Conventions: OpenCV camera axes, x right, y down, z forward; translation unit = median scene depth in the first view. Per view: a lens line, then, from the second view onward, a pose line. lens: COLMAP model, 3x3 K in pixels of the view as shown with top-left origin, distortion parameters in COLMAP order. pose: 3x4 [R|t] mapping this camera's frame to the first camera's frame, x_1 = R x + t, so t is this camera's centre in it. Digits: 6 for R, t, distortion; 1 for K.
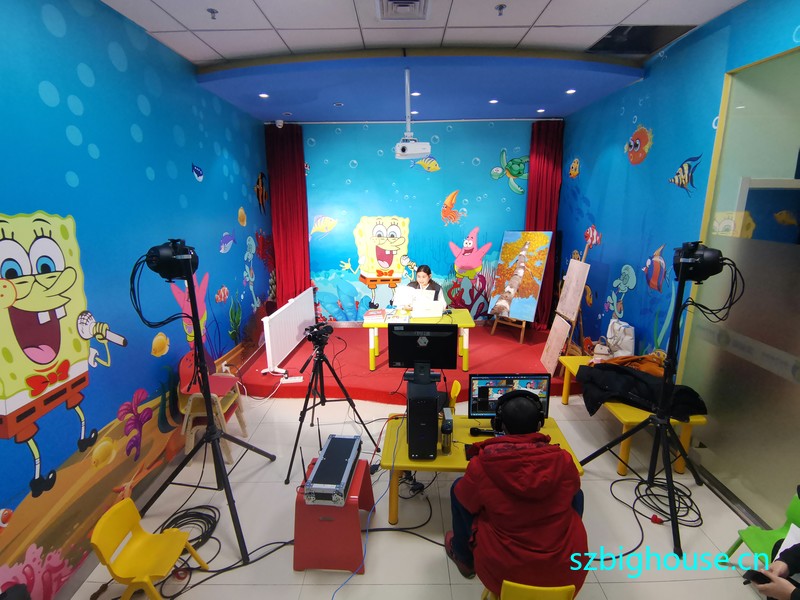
lens RADIAL K [[388.8, 0, 401.0], [0, 388.8, 296.3], [0, 0, 1]] dist [0.021530, -0.024768]
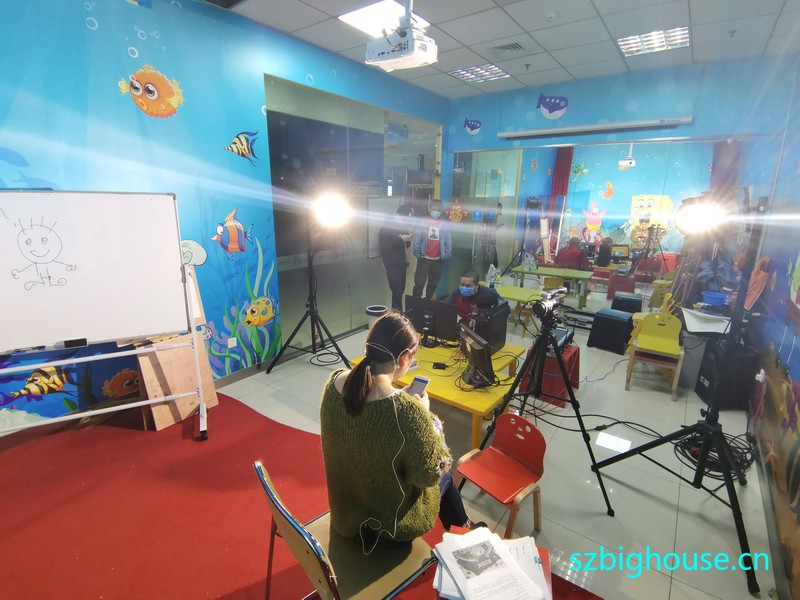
lens RADIAL K [[388.8, 0, 391.9], [0, 388.8, 301.2], [0, 0, 1]] dist [0.021530, -0.024768]
pose [[-0.796126, -0.149434, 0.586390, -0.296956], [0.146829, 0.892369, 0.426755, -0.255255], [-0.587048, 0.425849, -0.688496, 1.351305]]
